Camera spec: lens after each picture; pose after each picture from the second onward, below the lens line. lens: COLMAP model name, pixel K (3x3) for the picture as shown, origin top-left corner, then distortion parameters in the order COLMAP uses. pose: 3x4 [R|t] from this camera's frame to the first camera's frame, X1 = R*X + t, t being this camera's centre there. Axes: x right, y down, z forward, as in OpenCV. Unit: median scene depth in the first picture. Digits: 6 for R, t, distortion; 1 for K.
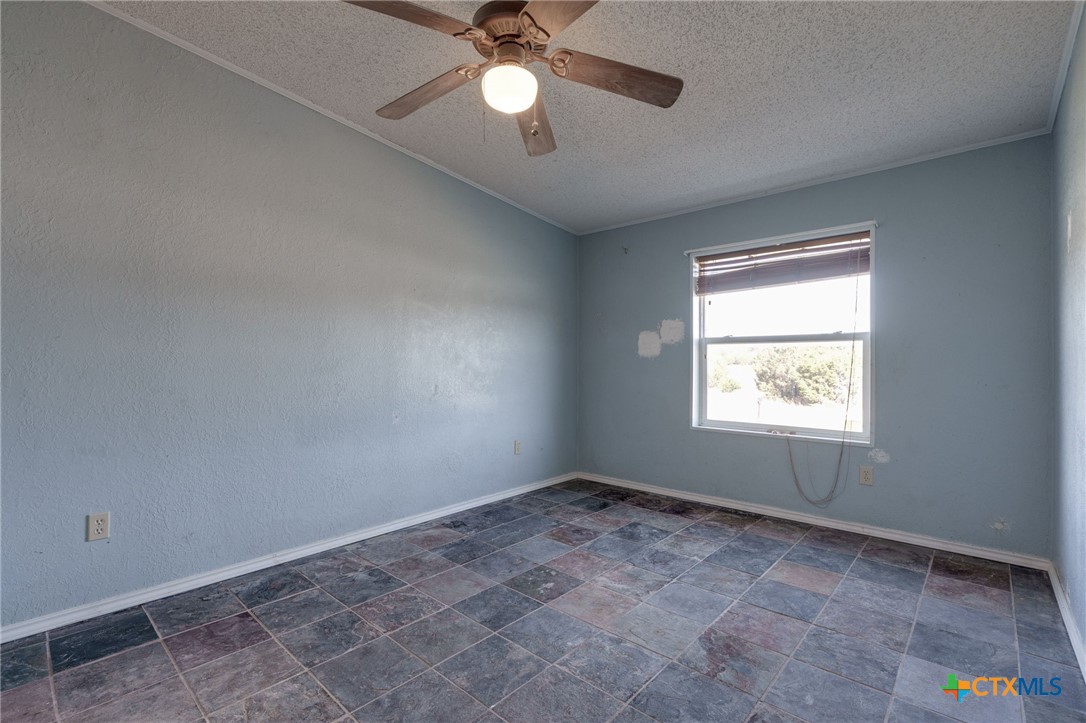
lens RADIAL K [[497.9, 0, 542.4], [0, 497.9, 359.5], [0, 0, 1]] dist [-0.000914, -0.000069]
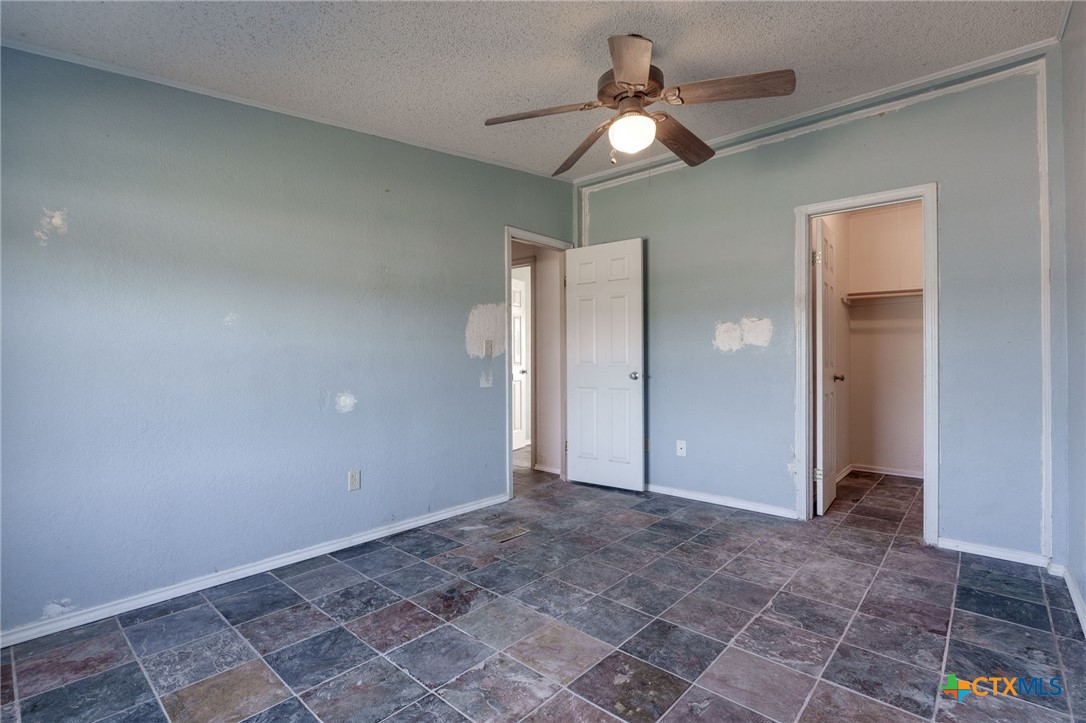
lens RADIAL K [[497.9, 0, 543.3], [0, 497.9, 359.4], [0, 0, 1]] dist [-0.000914, -0.000069]
pose [[-0.999939, 0.002088, -0.010833, 0.151156], [0.002103, 0.999997, -0.001321, 0.005654], [0.010830, -0.001344, -0.999940, 2.009047]]
